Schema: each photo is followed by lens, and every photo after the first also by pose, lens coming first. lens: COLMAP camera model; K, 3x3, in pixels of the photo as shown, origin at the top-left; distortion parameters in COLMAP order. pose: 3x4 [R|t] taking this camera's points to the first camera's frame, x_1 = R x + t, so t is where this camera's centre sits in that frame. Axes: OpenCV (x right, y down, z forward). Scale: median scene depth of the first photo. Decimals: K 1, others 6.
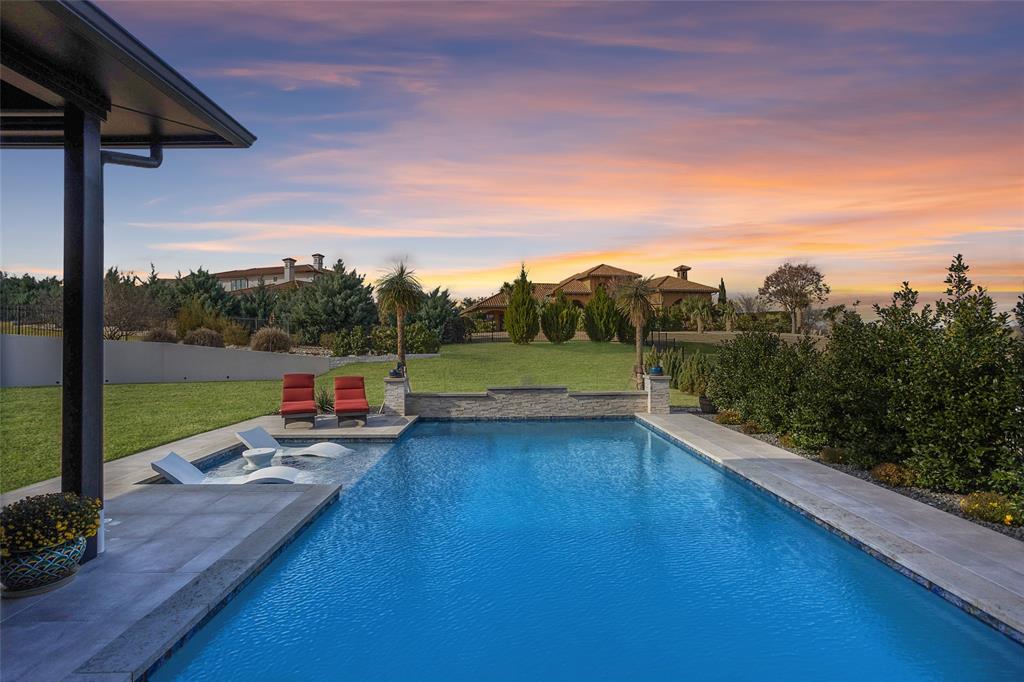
lens RADIAL K [[480.6, 0, 481.9], [0, 480.6, 335.1], [0, 0, 1]] dist [-0.004485, 0.003830]
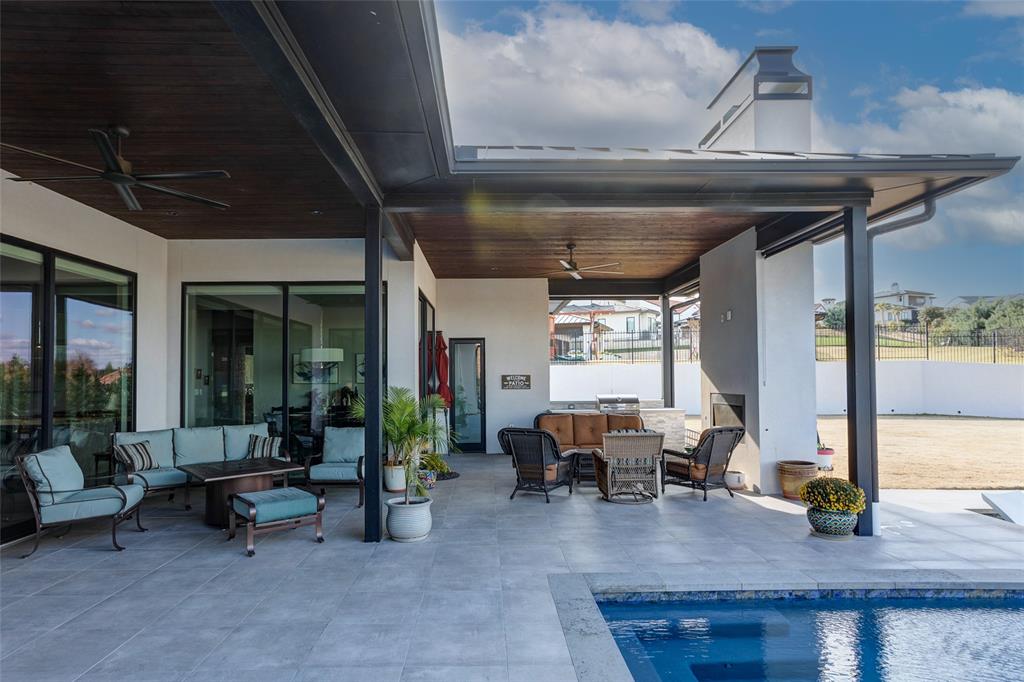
lens RADIAL K [[562.5, 0, 539.4], [0, 562.5, 372.3], [0, 0, 1]] dist [0.003293, 0.000420]
pose [[0.091620, 0.005281, -0.995780, 0.227072], [0.015009, 0.999865, 0.006684, -0.004722], [0.995681, -0.015558, 0.091529, -0.016854]]
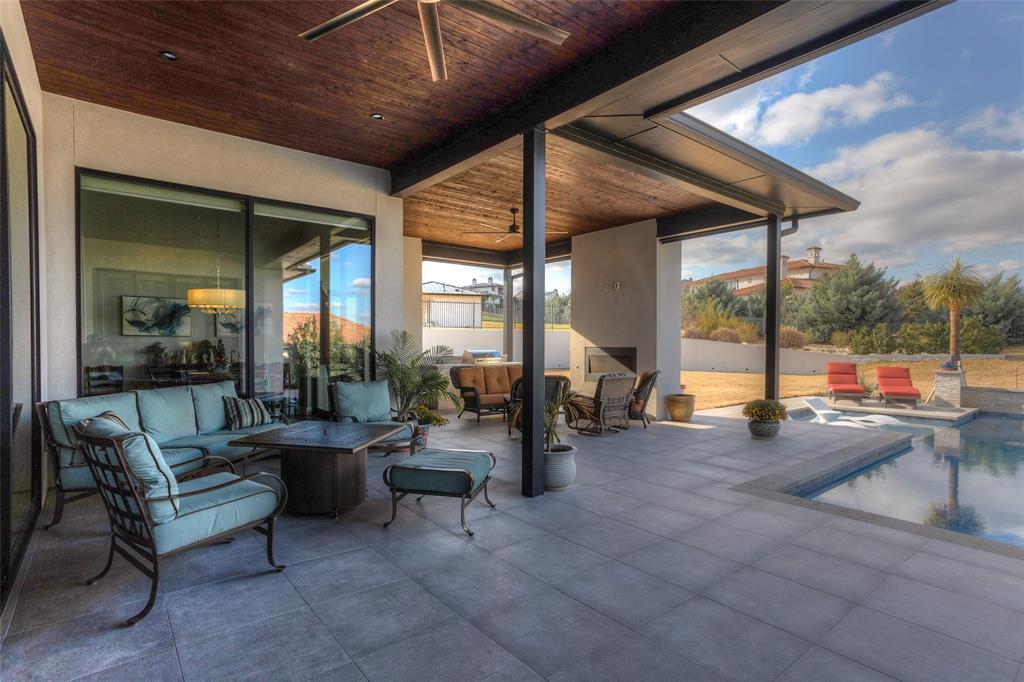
lens RADIAL K [[480.6, 0, 519.8], [0, 480.6, 347.8], [0, 0, 1]] dist [-0.004485, 0.003830]
pose [[0.646625, 0.021757, -0.762498, 0.011217], [-0.002411, 0.999646, 0.026480, 0.014363], [0.762804, -0.015284, 0.646449, -0.378524]]
